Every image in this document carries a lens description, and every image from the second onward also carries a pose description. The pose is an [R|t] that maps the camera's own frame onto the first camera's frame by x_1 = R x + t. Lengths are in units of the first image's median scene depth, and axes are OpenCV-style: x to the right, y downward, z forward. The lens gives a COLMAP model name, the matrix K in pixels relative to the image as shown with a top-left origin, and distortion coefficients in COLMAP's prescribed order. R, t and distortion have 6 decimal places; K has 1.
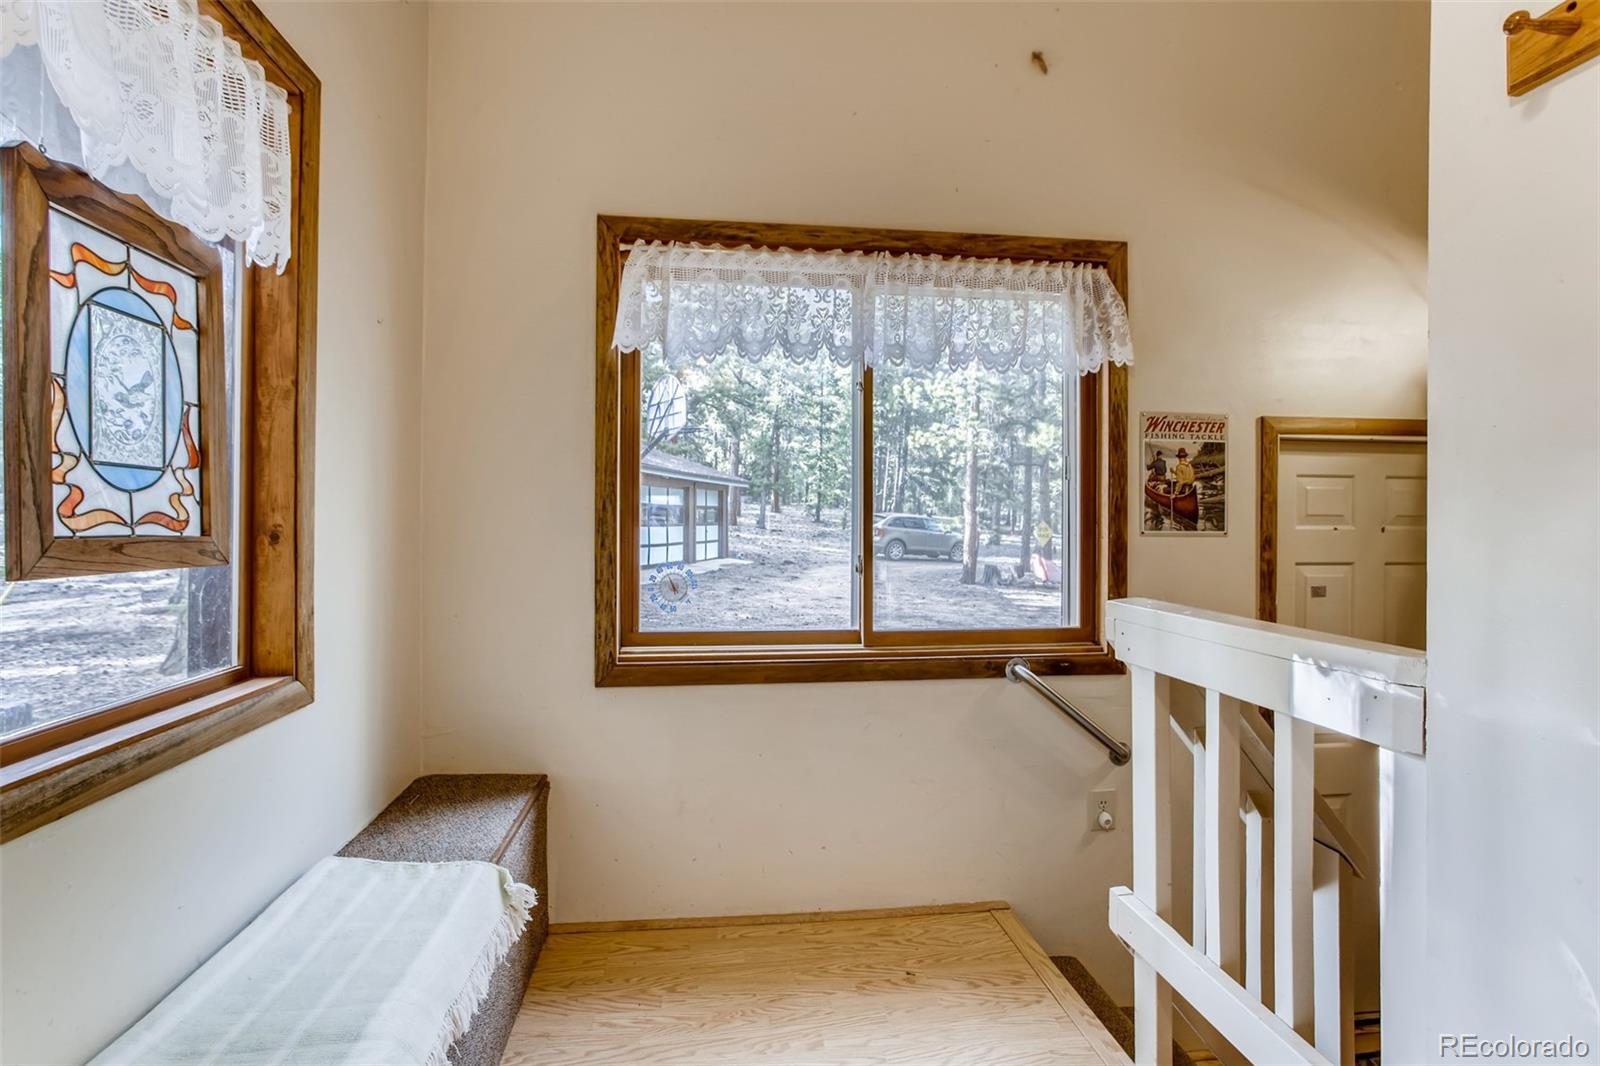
lens RADIAL K [[791.6, 0, 800.0], [0, 791.6, 533.0], [0, 0, 1]] dist [-0.003791, 0.000943]
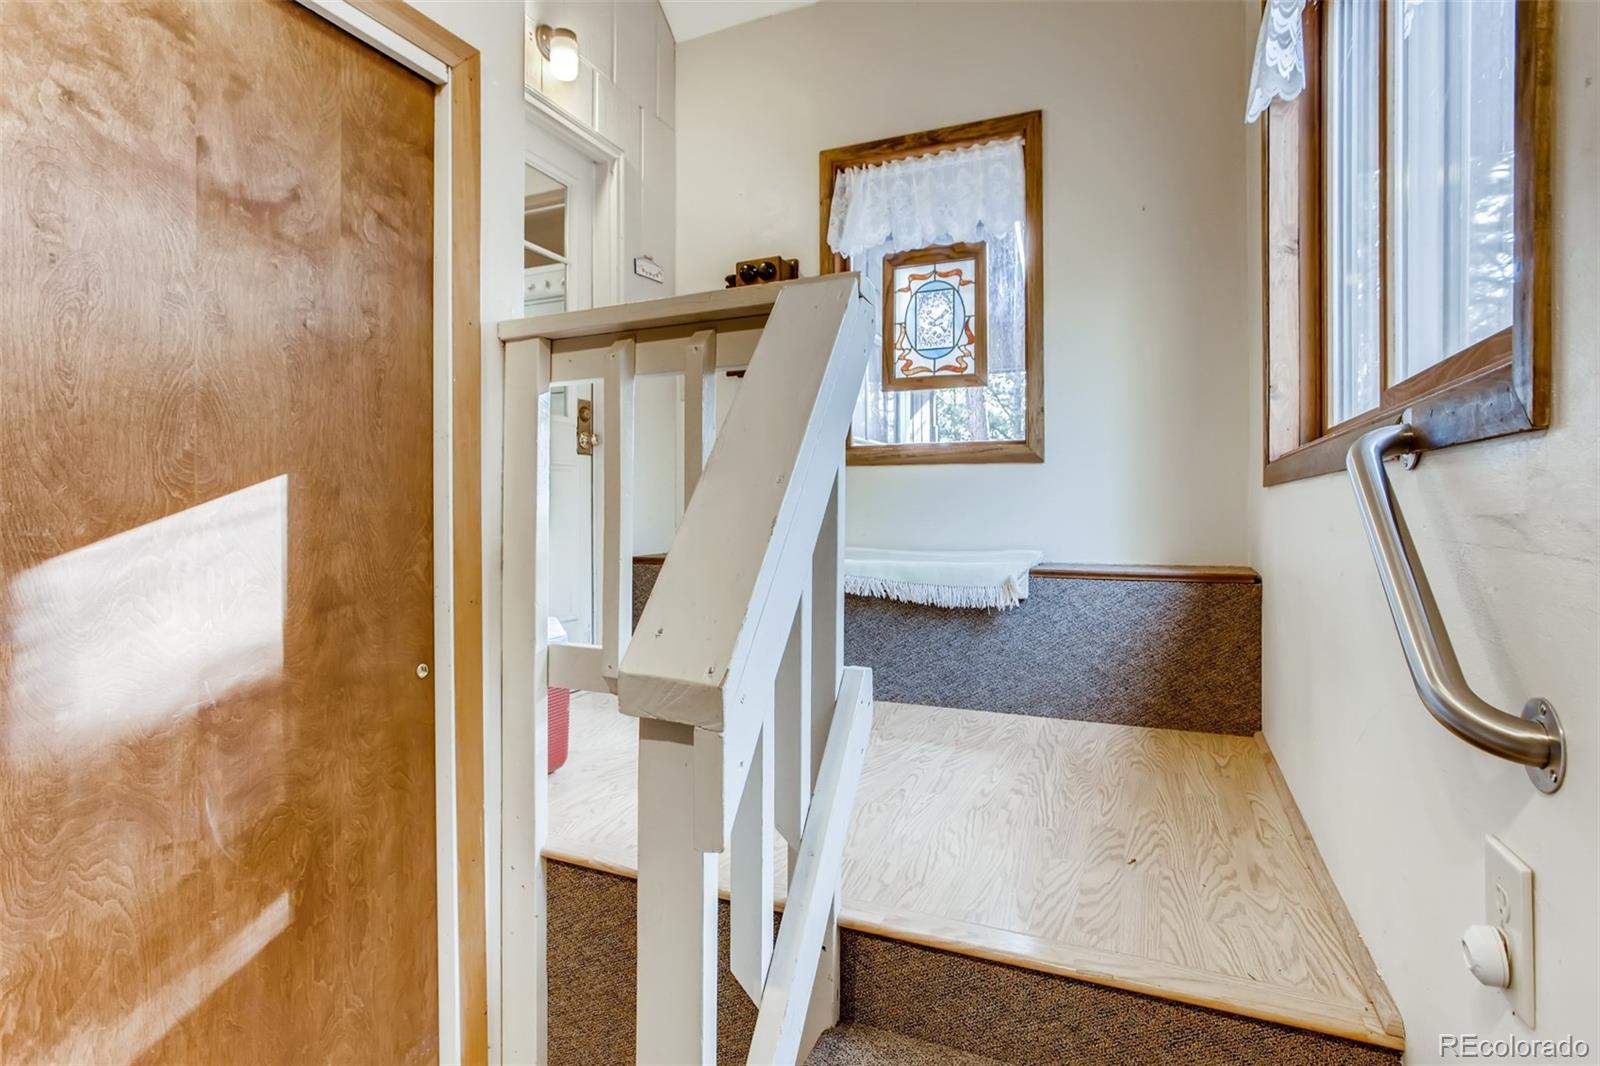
lens RADIAL K [[791.6, 0, 800.0], [0, 791.6, 533.0], [0, 0, 1]] dist [-0.003791, 0.000943]
pose [[-0.526894, 0.003767, -0.849922, 1.484643], [-0.023465, 0.999545, 0.018977, 0.446899], [0.849607, 0.029942, -0.526566, 1.871838]]
